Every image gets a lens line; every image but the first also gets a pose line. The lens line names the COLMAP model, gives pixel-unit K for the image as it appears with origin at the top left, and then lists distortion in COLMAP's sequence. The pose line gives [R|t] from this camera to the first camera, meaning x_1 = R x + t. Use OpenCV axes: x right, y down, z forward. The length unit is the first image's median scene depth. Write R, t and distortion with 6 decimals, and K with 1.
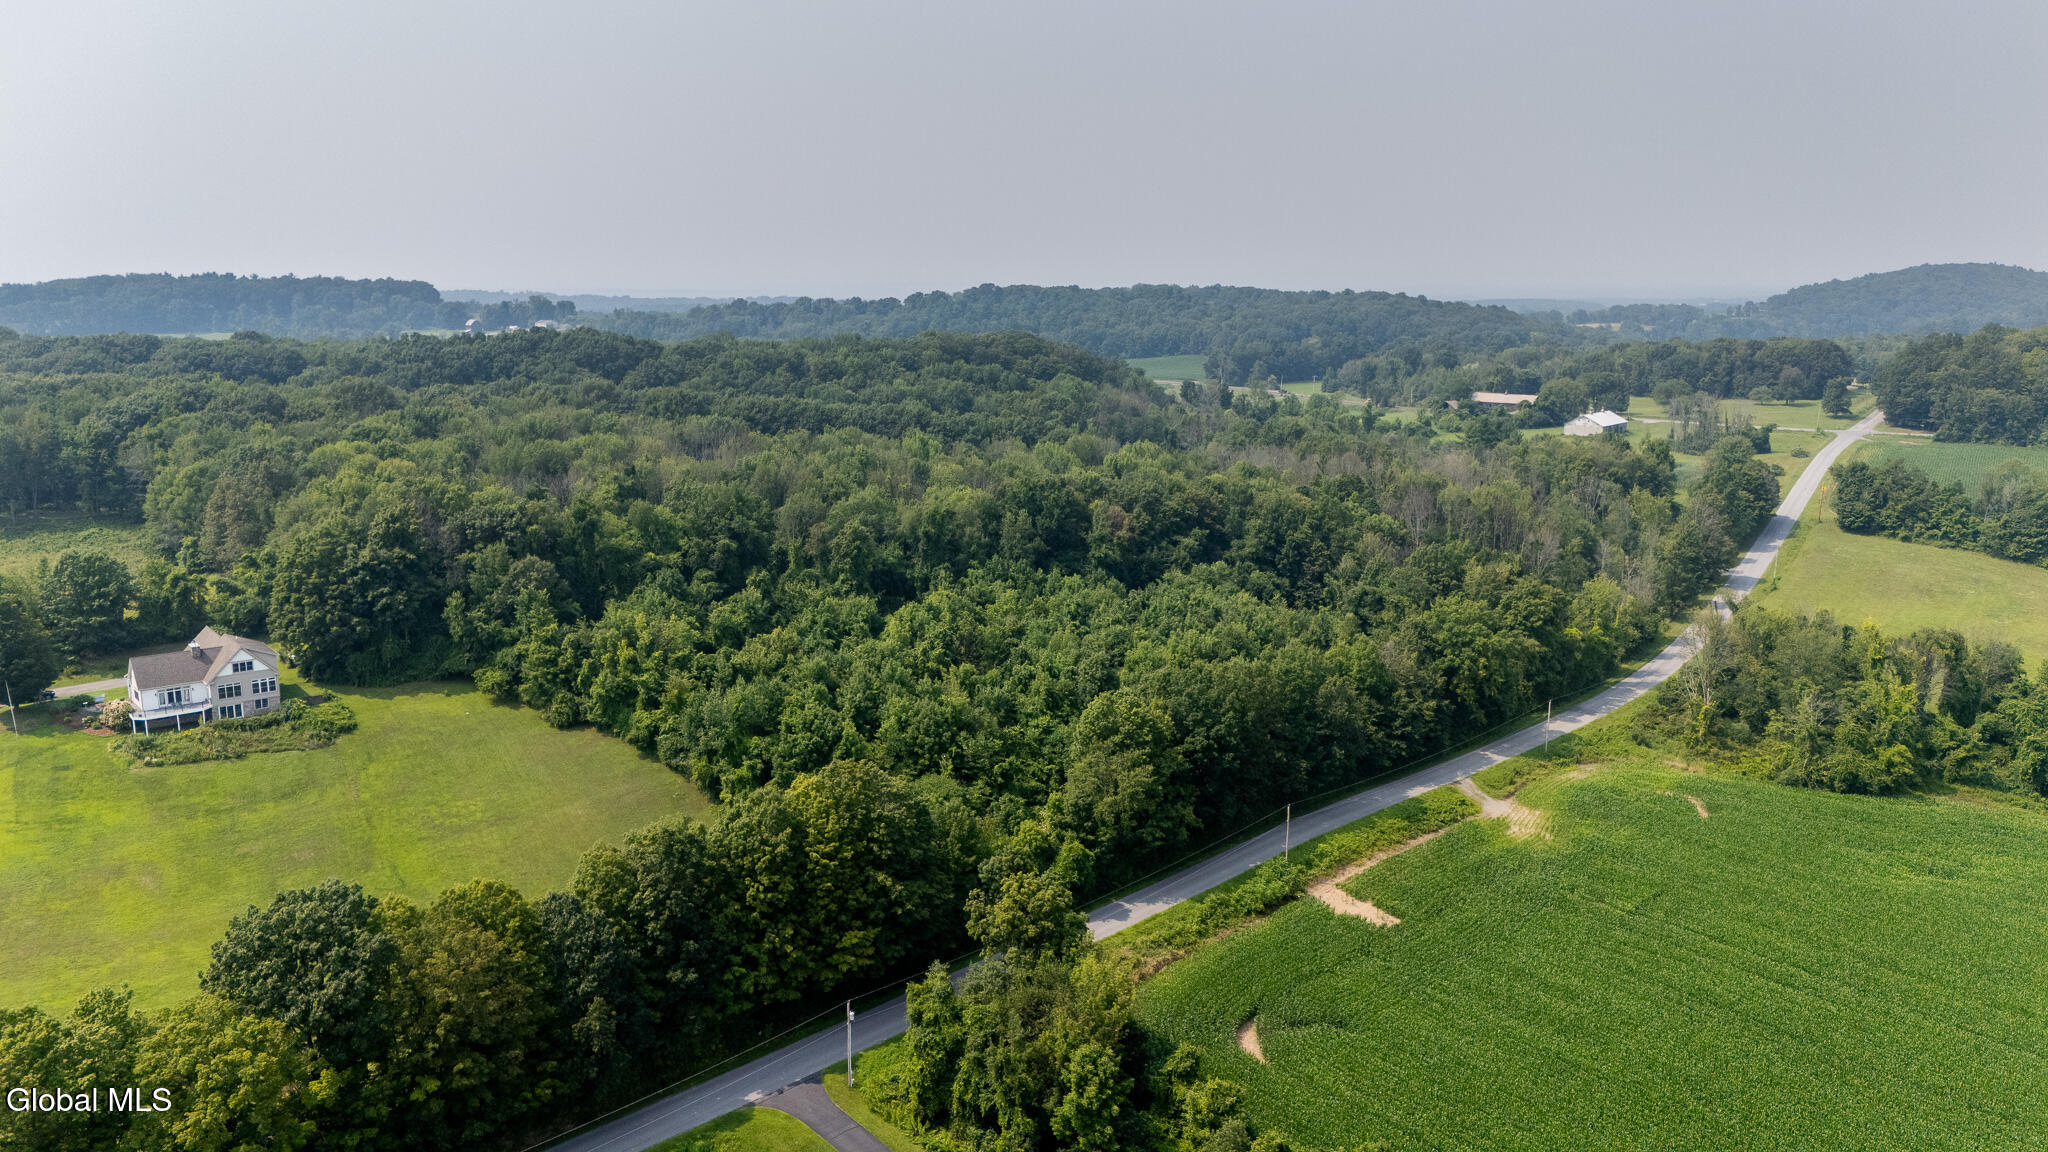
lens RADIAL K [[1501.2, 0, 1014.1], [0, 1501.2, 584.7], [0, 0, 1]] dist [0.076265, -0.064932]
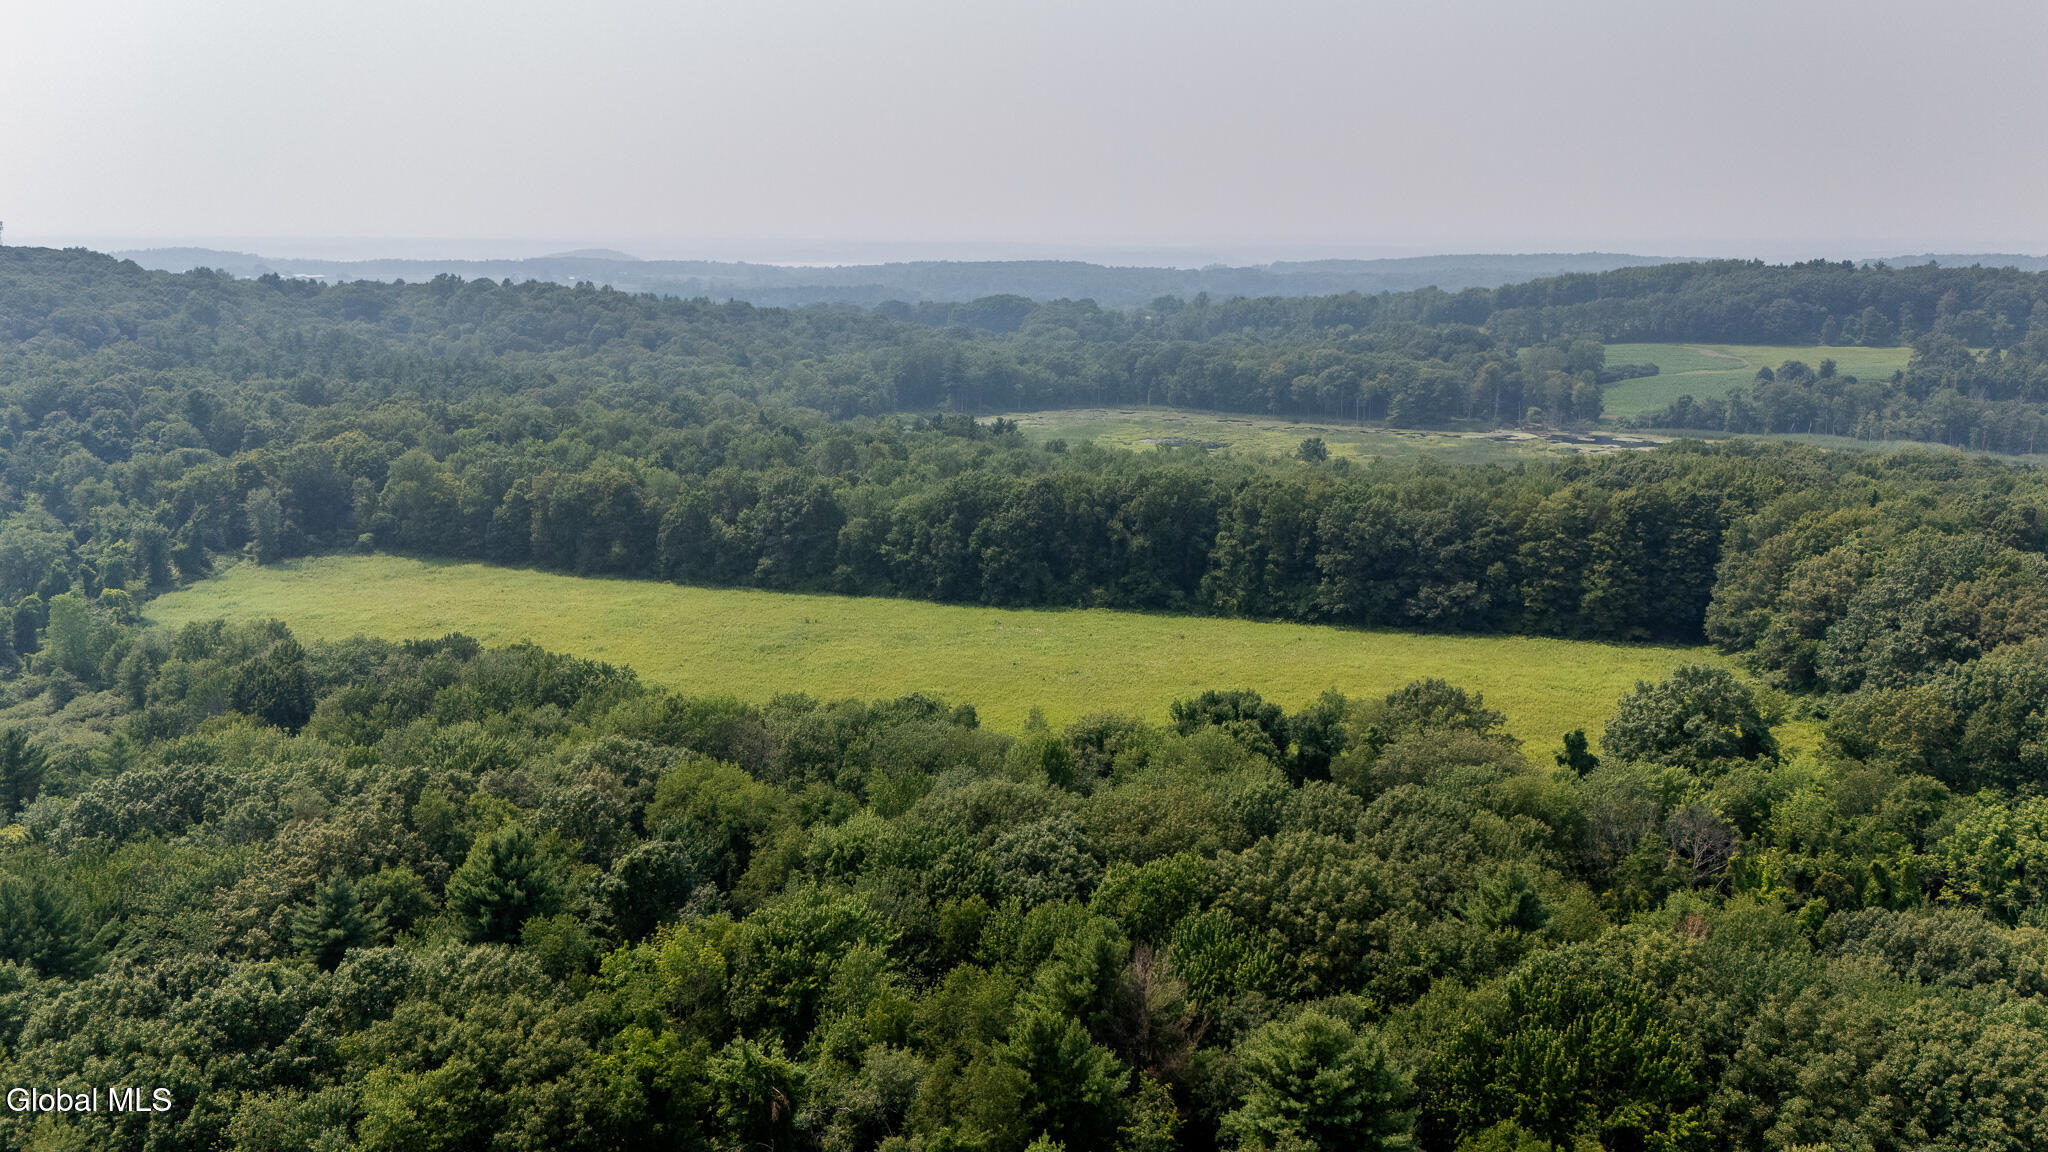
lens RADIAL K [[1501.2, 0, 1017.8], [0, 1501.2, 563.8], [0, 0, 1]] dist [0.076265, -0.064932]
pose [[0.659358, 0.168419, -0.732722, -0.995172], [-0.154812, 0.984115, 0.086891, -0.295363], [0.735717, 0.056142, 0.674958, 1.014146]]
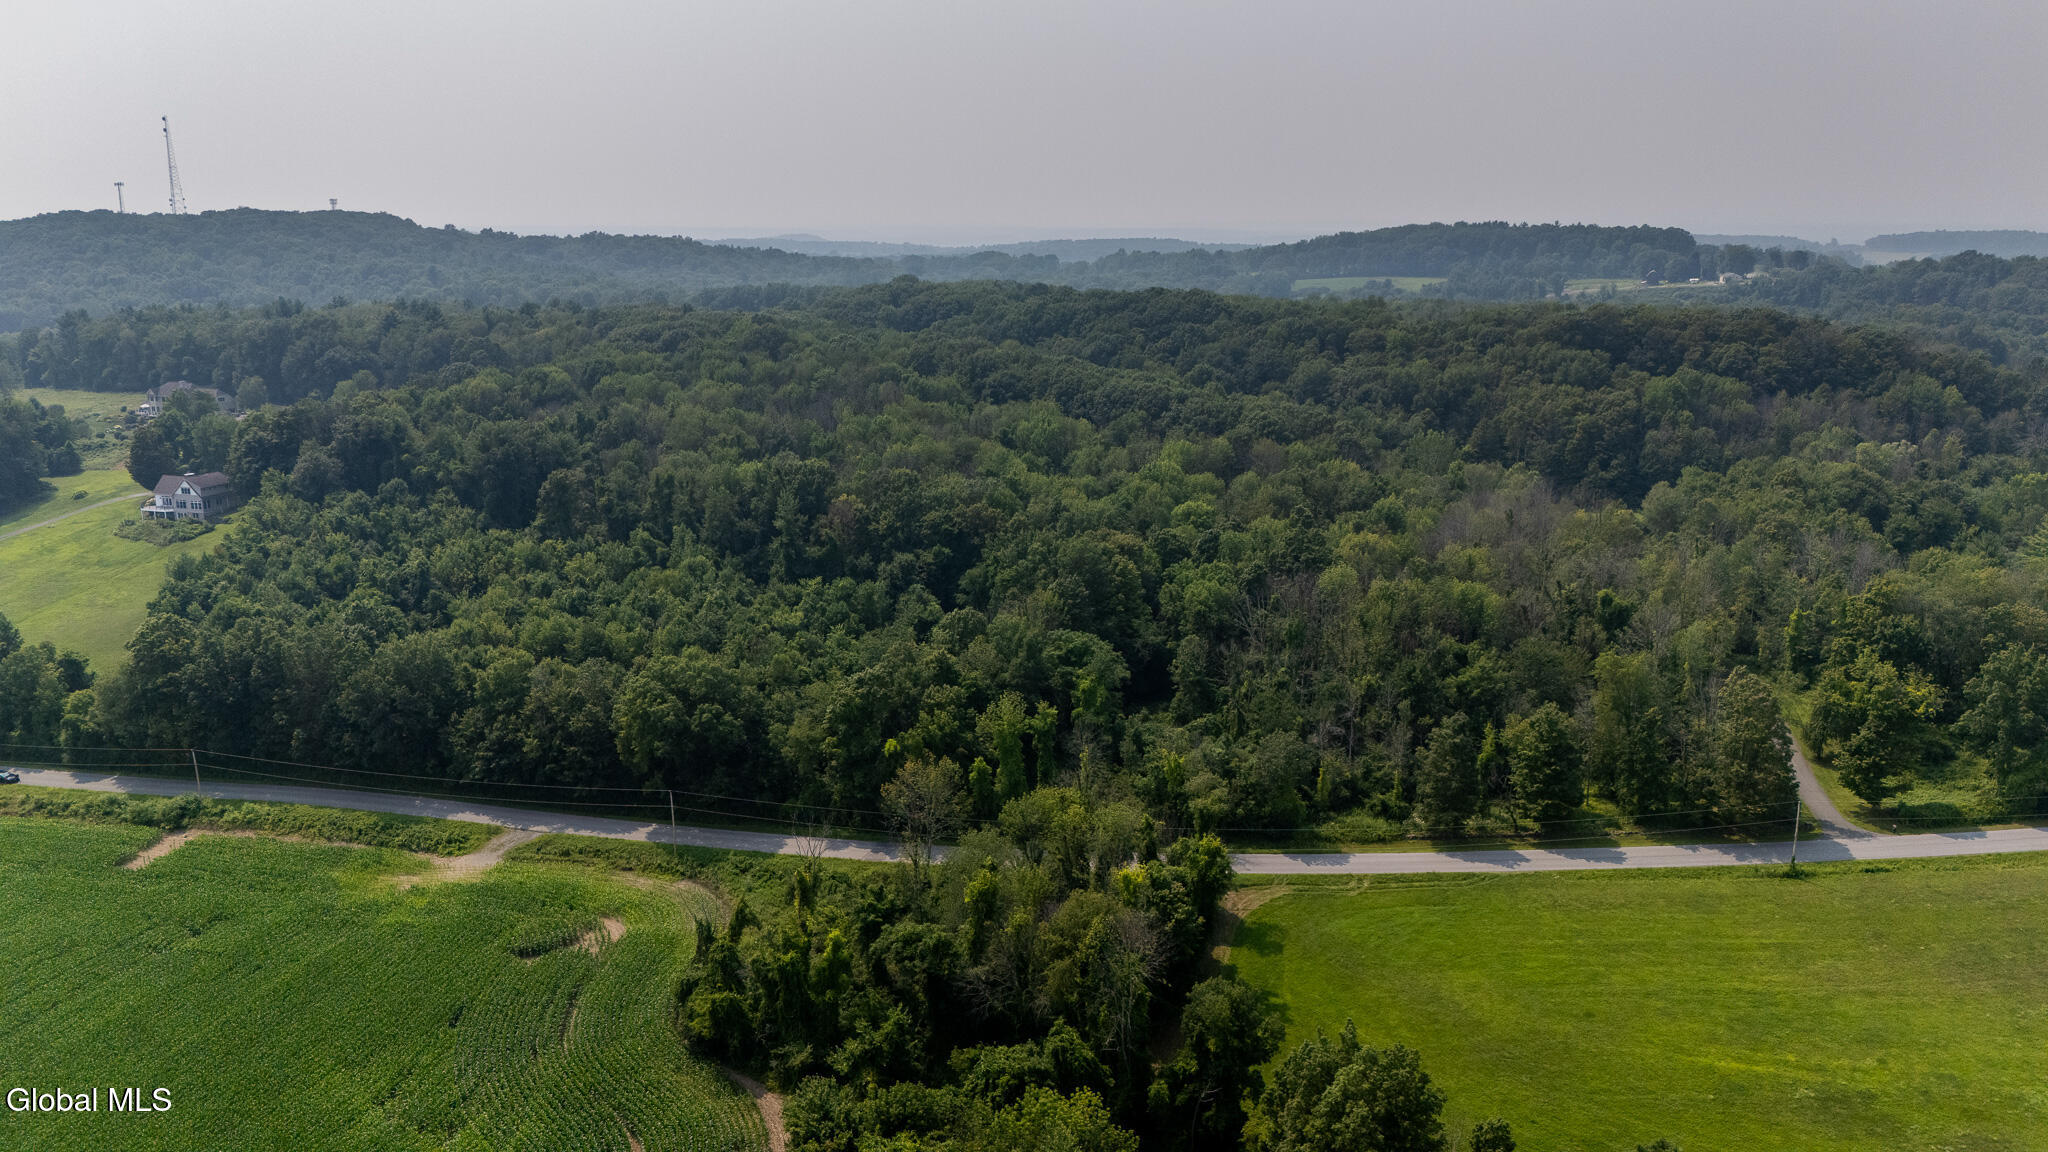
lens RADIAL K [[1501.2, 0, 1019.4], [0, 1501.2, 563.0], [0, 0, 1]] dist [0.076265, -0.064932]
pose [[0.540875, 0.190637, -0.819214, 1.048588], [-0.168159, 0.978821, 0.116755, -0.166786], [0.824122, 0.074609, 0.561477, 0.633450]]
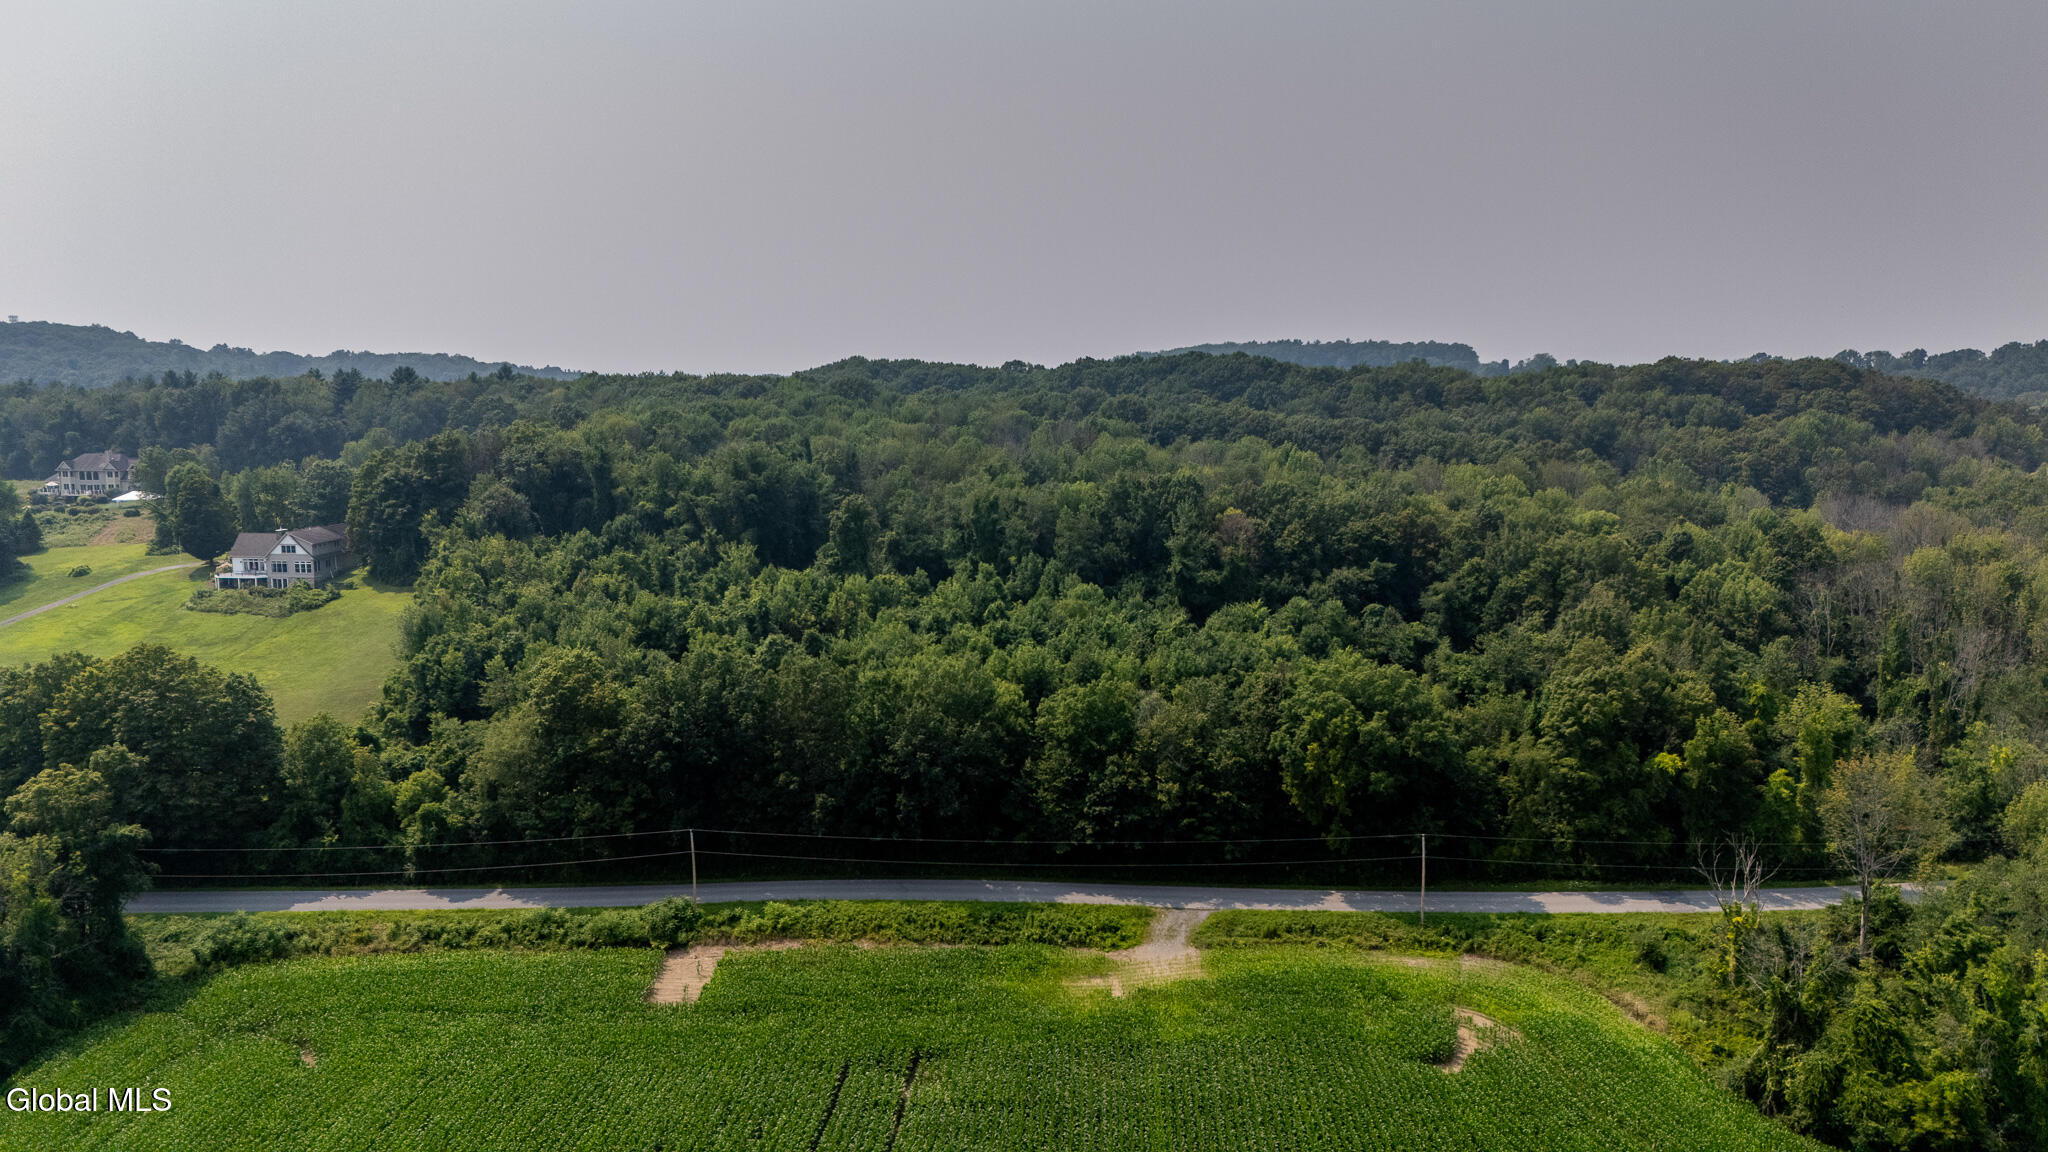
lens RADIAL K [[1501.2, 0, 1016.7], [0, 1501.2, 575.1], [0, 0, 1]] dist [0.076265, -0.064932]
pose [[0.707557, 0.096825, -0.699992, 0.615209], [-0.139255, 0.990249, -0.003785, -0.003009], [0.692800, 0.100155, 0.714141, 0.403114]]
